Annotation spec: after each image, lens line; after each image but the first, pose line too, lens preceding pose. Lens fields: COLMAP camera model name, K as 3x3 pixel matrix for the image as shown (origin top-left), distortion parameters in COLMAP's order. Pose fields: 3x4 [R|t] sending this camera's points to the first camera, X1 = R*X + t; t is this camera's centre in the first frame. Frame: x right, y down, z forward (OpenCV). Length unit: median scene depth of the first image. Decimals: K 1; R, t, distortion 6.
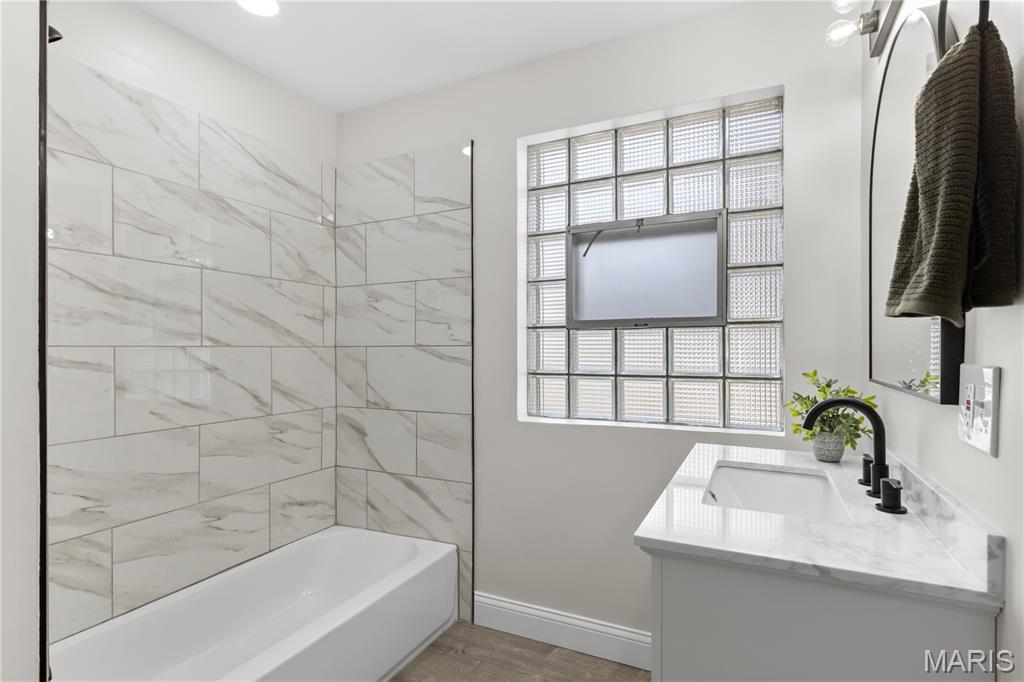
lens RADIAL K [[501.5, 0, 509.2], [0, 501.5, 349.4], [0, 0, 1]] dist [-0.004121, -0.001367]
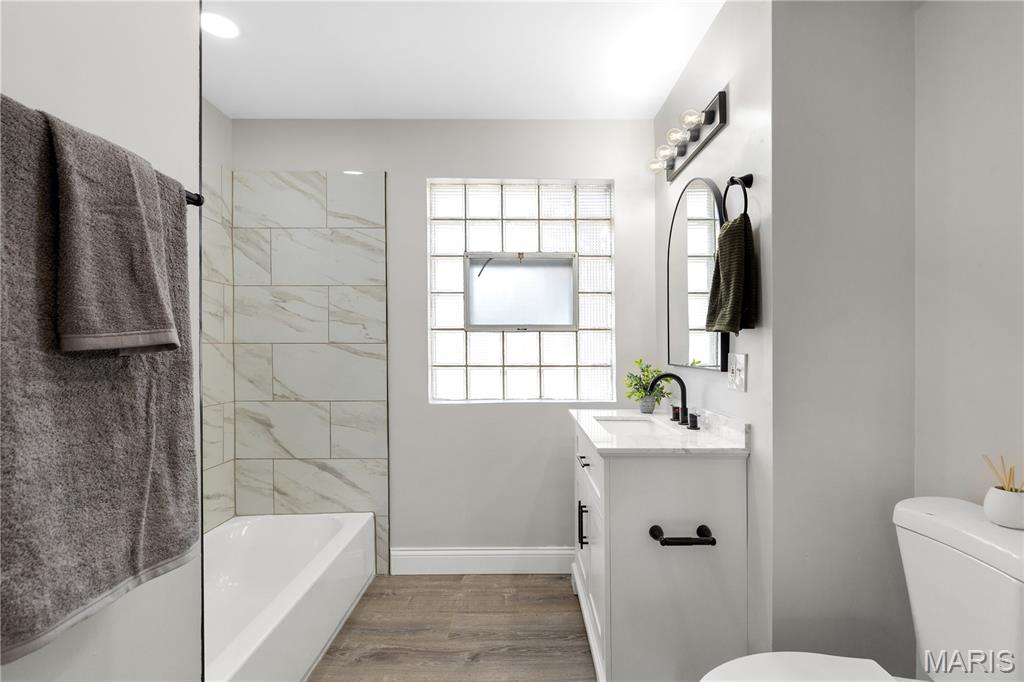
lens RADIAL K [[485.4, 0, 516.5], [0, 485.4, 340.0], [0, 0, 1]] dist [-0.001821, -0.000480]
pose [[0.897050, 0.010080, 0.441814, -0.313080], [-0.002806, 0.999850, -0.017114, 0.003531], [-0.441920, 0.014112, 0.896943, -0.180660]]
